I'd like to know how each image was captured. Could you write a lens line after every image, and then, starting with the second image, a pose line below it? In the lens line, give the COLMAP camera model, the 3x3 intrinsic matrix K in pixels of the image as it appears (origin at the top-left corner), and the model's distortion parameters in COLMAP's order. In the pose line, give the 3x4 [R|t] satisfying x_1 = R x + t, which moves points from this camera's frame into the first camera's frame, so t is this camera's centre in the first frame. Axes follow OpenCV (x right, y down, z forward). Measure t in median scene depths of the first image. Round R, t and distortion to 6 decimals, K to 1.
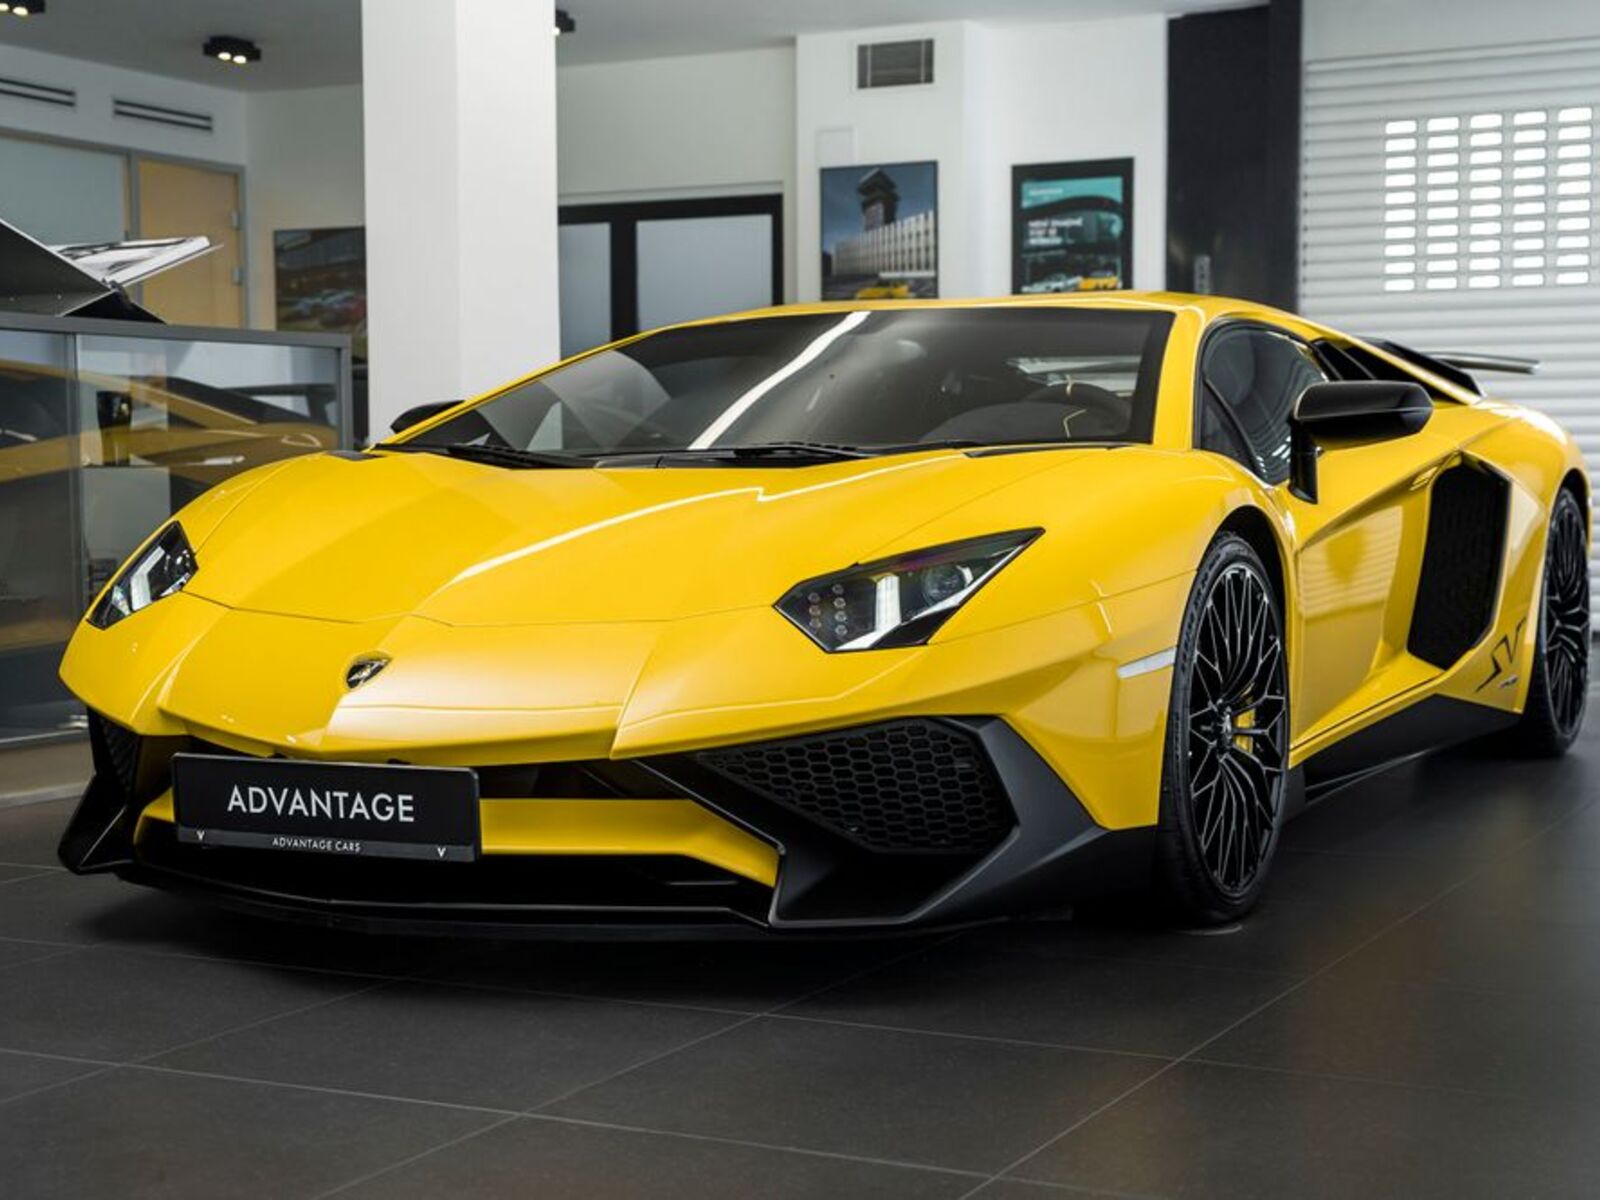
lens RADIAL K [[2313.4, 0, 886.2], [0, 2313.4, 618.2], [0, 0, 1]] dist [0.060521, 0.000000]
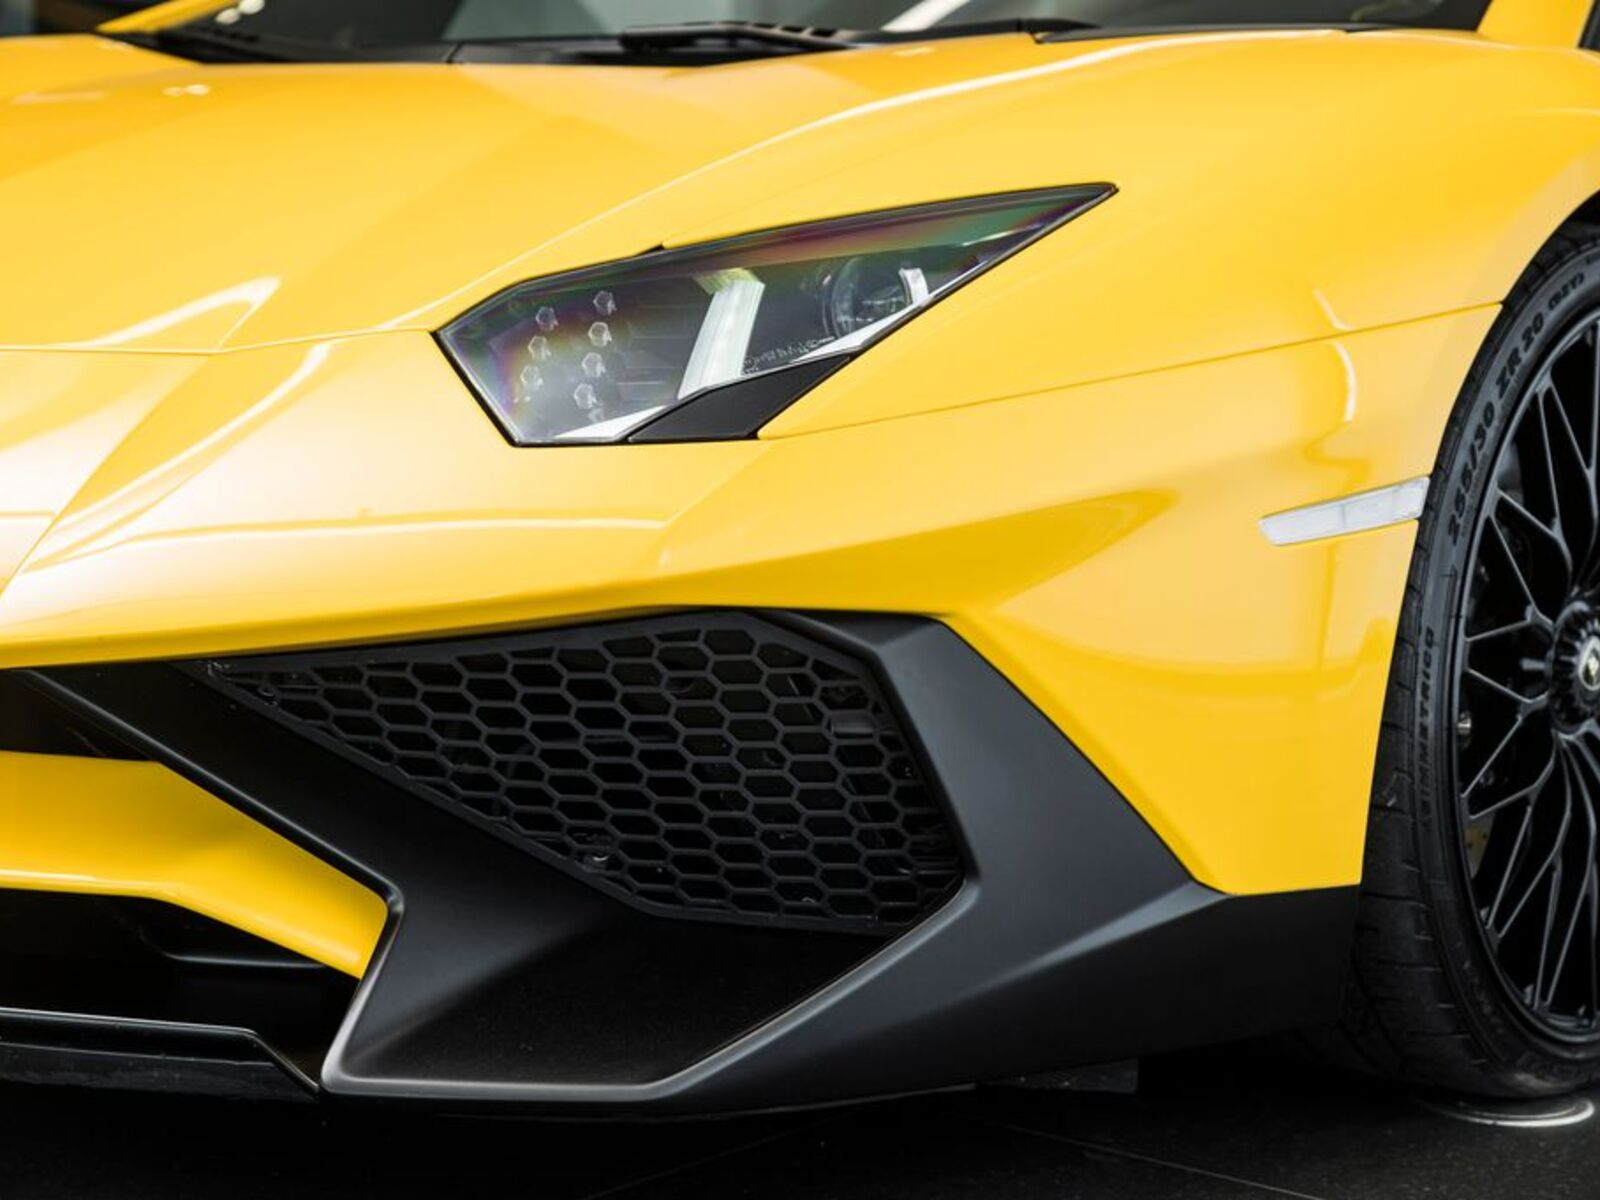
lens RADIAL K [[3334.7, 0, 797.3], [0, 3334.7, 590.7], [0, 0, 1]] dist [0.148012, 0.000000]
pose [[0.985139, 0.055763, -0.162455, 0.121472], [-0.047868, 0.997493, 0.052113, 0.007132], [0.164954, -0.043562, 0.985339, 0.397627]]
